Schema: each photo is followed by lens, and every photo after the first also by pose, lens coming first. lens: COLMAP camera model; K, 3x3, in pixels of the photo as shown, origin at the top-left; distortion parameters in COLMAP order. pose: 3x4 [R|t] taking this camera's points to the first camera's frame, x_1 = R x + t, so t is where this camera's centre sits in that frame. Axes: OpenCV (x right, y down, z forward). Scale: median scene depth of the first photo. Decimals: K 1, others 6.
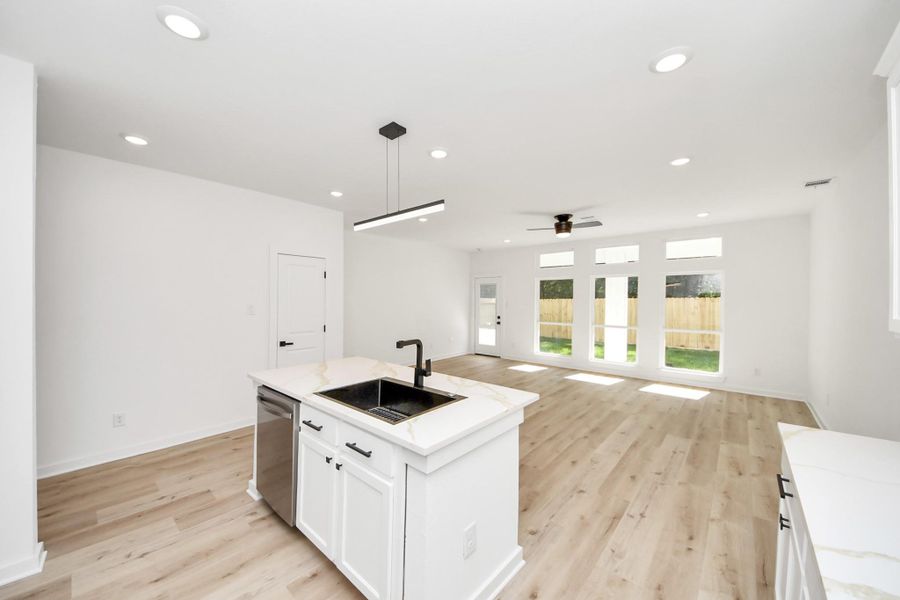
lens RADIAL K [[333.0, 0, 448.6], [0, 333.0, 305.5], [0, 0, 1]] dist [0.000155, -0.008084]
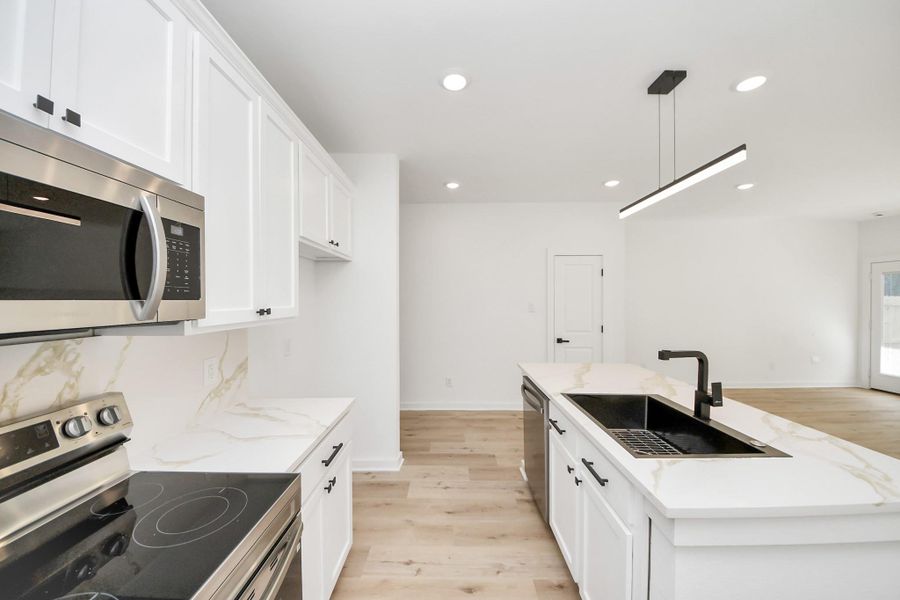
lens RADIAL K [[320.7, 0, 447.3], [0, 320.7, 300.5], [0, 0, 1]] dist [0.039164, -0.023391]
pose [[0.653613, 0.003131, -0.756822, 0.066550], [-0.014524, 0.999859, -0.008407, 0.004500], [0.756689, 0.016487, 0.653567, 0.102367]]
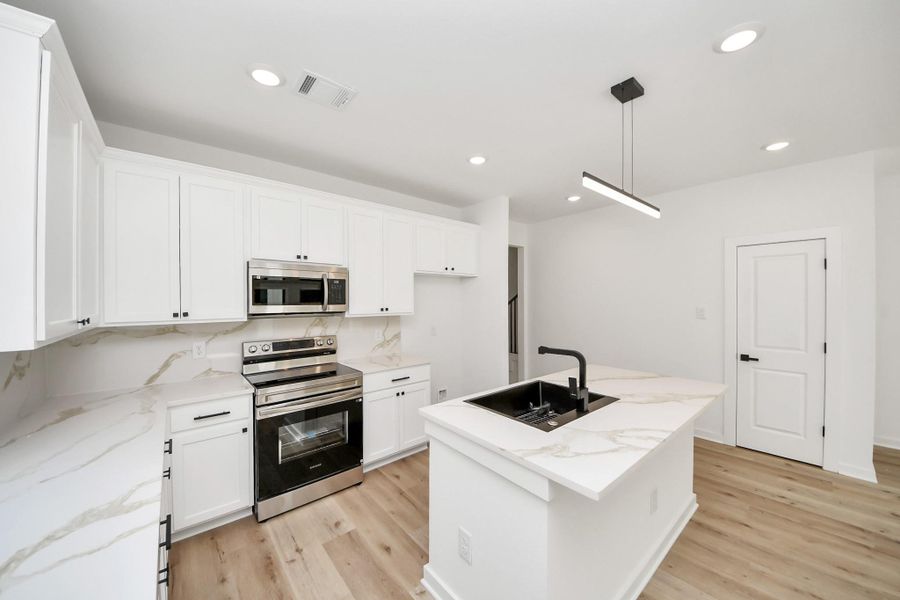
lens RADIAL K [[323.5, 0, 446.4], [0, 323.5, 302.0], [0, 0, 1]] dist [0.052618, -0.028178]
pose [[-0.154880, 0.006322, -0.987913, 0.741802], [-0.017626, 0.999803, 0.009161, -0.025771], [0.987776, 0.018832, -0.154738, 0.765581]]
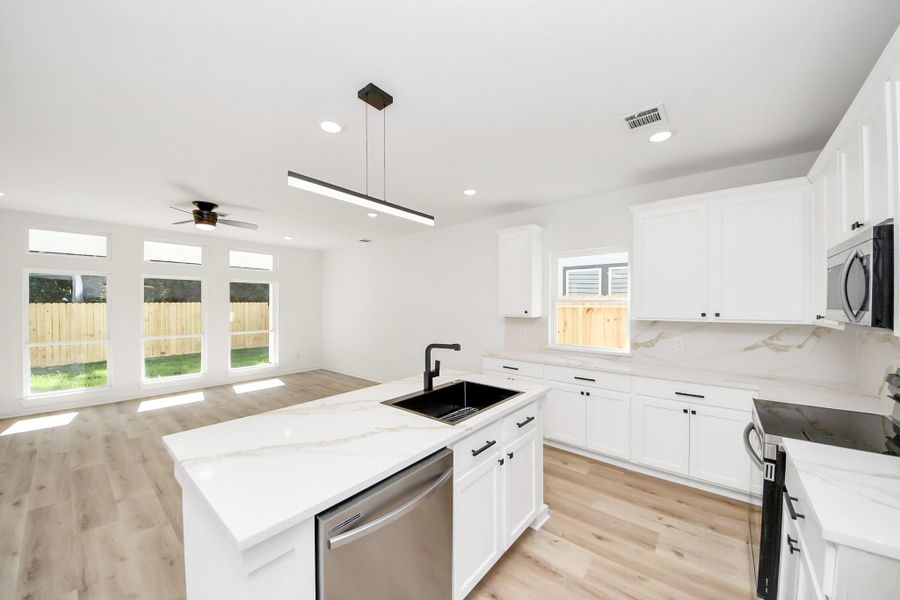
lens RADIAL K [[322.5, 0, 451.5], [0, 322.5, 312.0], [0, 0, 1]] dist [-0.013443, -0.000029]
pose [[-0.044804, -0.023721, 0.998714, -1.054436], [0.017267, 0.999550, 0.024516, -0.021089], [-0.998847, 0.018343, -0.044375, 0.939826]]
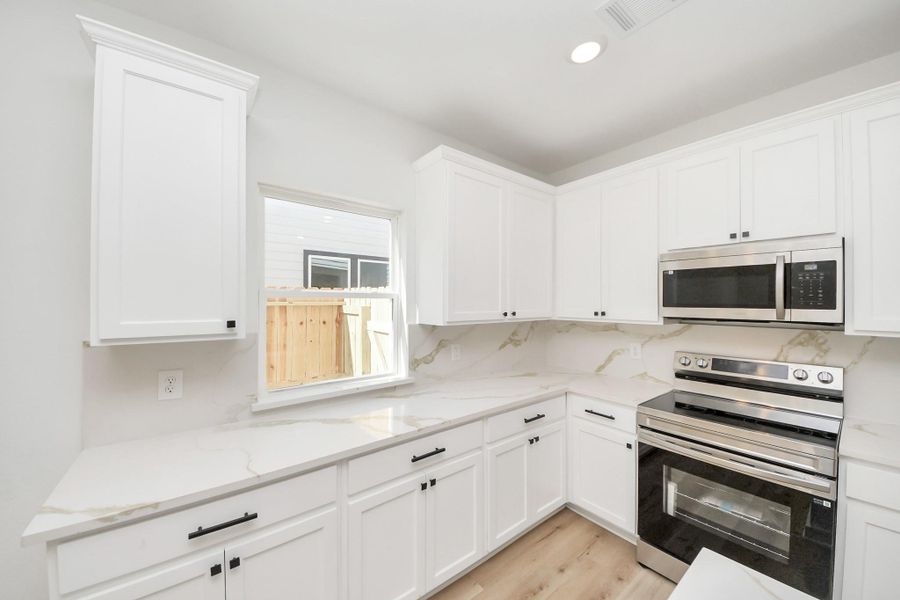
lens RADIAL K [[320.7, 0, 447.3], [0, 320.7, 300.5], [0, 0, 1]] dist [0.039164, -0.023391]
pose [[-0.982589, -0.003989, 0.185751, 0.153997], [-0.000757, 0.999847, 0.017464, -0.026228], [-0.185793, 0.017019, -0.982442, 0.970852]]
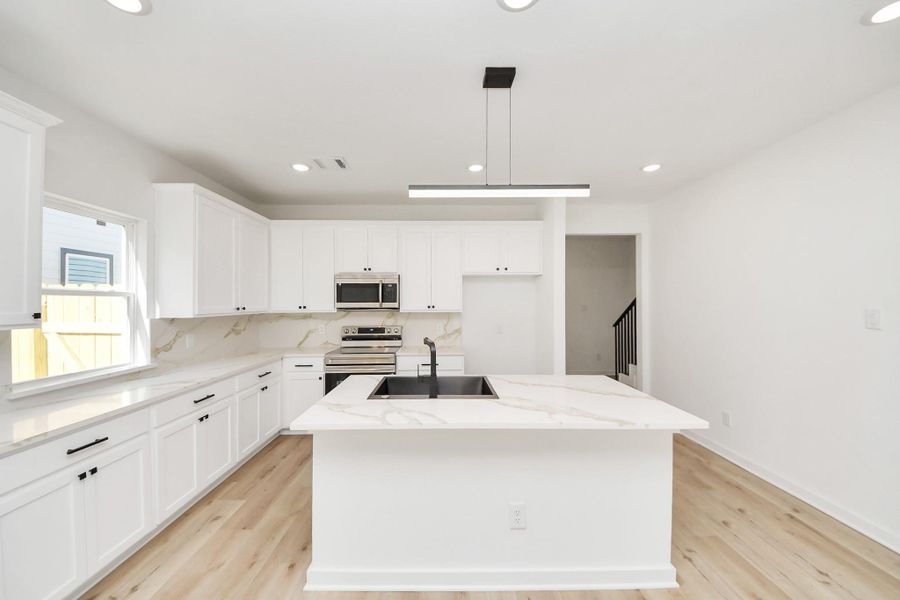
lens RADIAL K [[324.5, 0, 442.6], [0, 324.5, 299.7], [0, 0, 1]] dist [0.034421, -0.022479]
pose [[-0.747489, -0.004109, -0.664261, 0.461036], [-0.012103, 0.999899, 0.007434, -0.026249], [0.664164, 0.013596, -0.747464, 1.636718]]
